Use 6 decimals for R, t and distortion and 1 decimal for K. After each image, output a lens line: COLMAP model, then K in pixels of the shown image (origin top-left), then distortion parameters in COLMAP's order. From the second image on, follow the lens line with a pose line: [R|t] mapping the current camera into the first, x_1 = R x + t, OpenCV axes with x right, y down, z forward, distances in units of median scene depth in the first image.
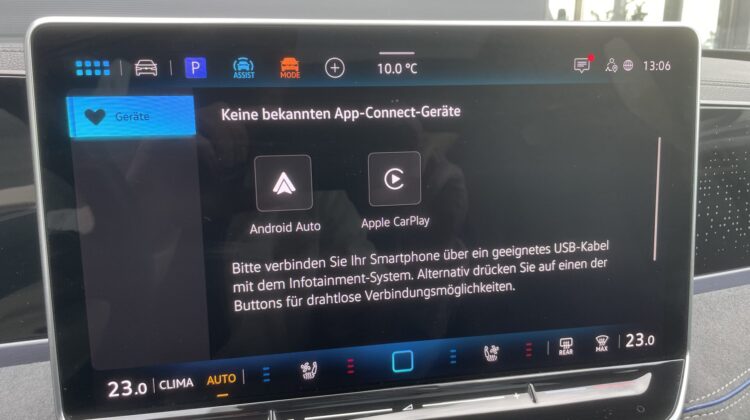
lens RADIAL K [[574.5, 0, 381.4], [0, 574.5, 205.5], [0, 0, 1]] dist [0.066289, -0.105416]
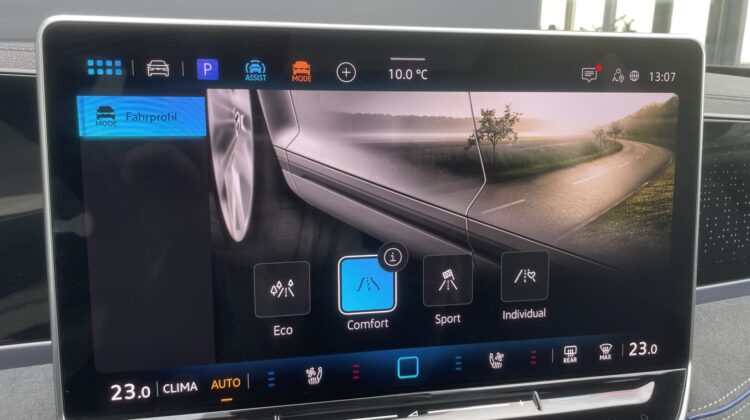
lens RADIAL K [[574.5, 0, 381.1], [0, 574.5, 206.1], [0, 0, 1]] dist [0.066289, -0.105416]
pose [[0.999722, 0.014736, 0.018431, -0.032166], [-0.014398, 0.999728, -0.018338, 0.010705], [-0.018697, 0.018068, 0.999662, -0.000002]]
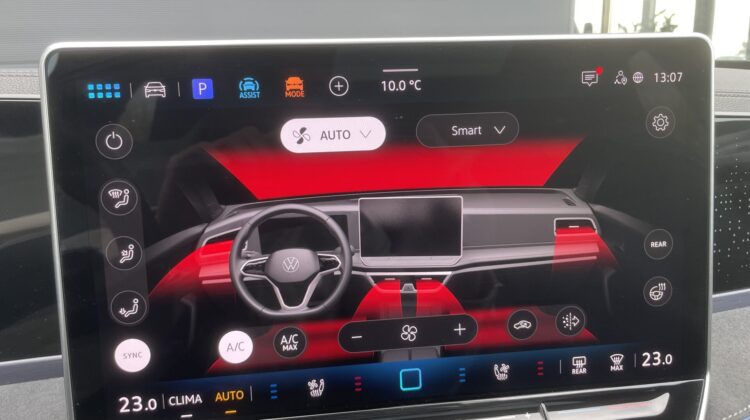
lens RADIAL K [[574.5, 0, 376.9], [0, 574.5, 210.2], [0, 0, 1]] dist [0.066289, -0.105416]
pose [[0.998541, -0.008644, -0.053307, 0.034573], [0.007452, 0.999718, -0.022533, 0.001662], [0.053487, 0.022103, 0.998324, 0.000634]]
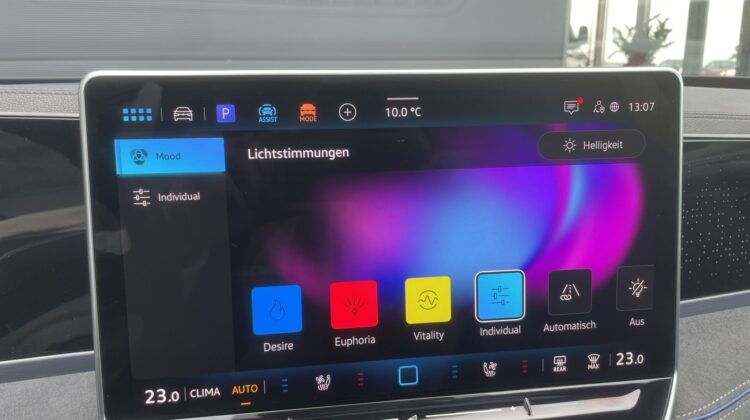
lens RADIAL K [[574.5, 0, 382.4], [0, 574.5, 206.3], [0, 0, 1]] dist [0.066289, -0.105416]
pose [[0.999359, 0.003243, -0.035648, 0.025818], [-0.004165, 0.999658, -0.025808, -0.023419], [0.035552, 0.025940, 0.999031, -0.108850]]
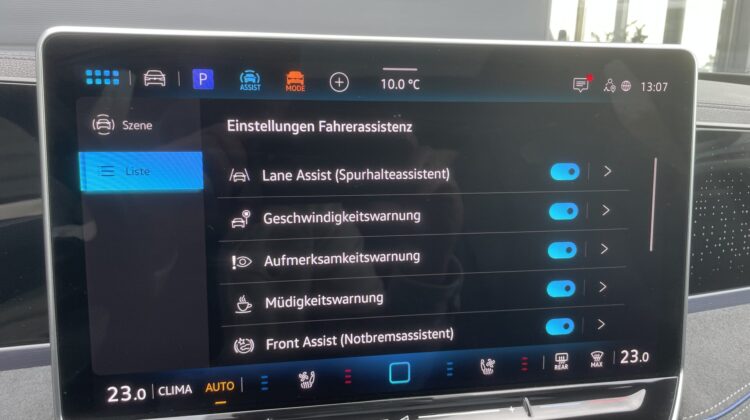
lens RADIAL K [[574.5, 0, 381.4], [0, 574.5, 209.9], [0, 0, 1]] dist [0.066289, -0.105416]
pose [[0.999782, 0.020702, 0.002751, -0.003772], [-0.020645, 0.999595, -0.019604, 0.005585], [-0.003156, 0.019543, 0.999804, -0.015738]]
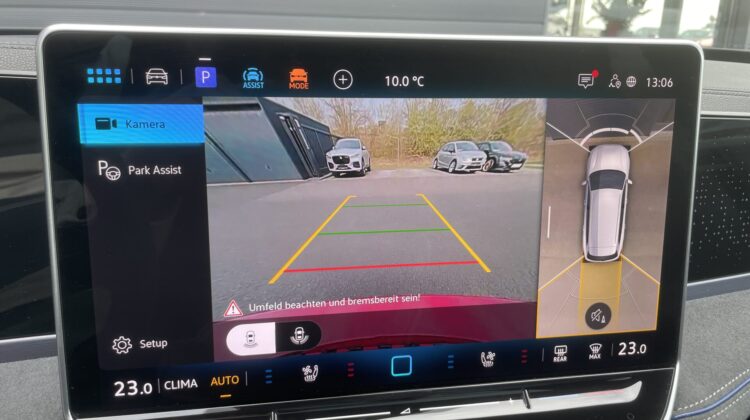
lens RADIAL K [[574.5, 0, 380.8], [0, 574.5, 199.7], [0, 0, 1]] dist [0.066289, -0.105416]
pose [[0.999642, 0.025330, 0.008603, -0.016275], [-0.025575, 0.999235, 0.029577, -0.054527], [-0.007847, -0.029786, 0.999525, -0.016831]]
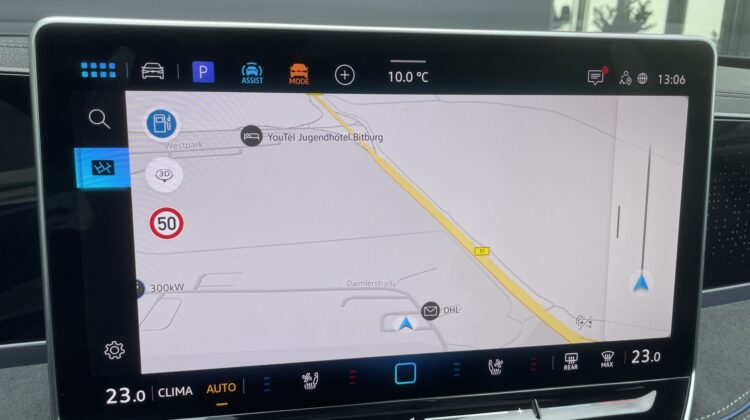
lens RADIAL K [[574.5, 0, 380.0], [0, 574.5, 200.3], [0, 0, 1]] dist [0.066289, -0.105416]
pose [[0.999679, 0.025316, 0.000780, -0.014744], [-0.025320, 0.999669, 0.004465, -0.028632], [-0.000667, -0.004484, 0.999990, 0.016357]]
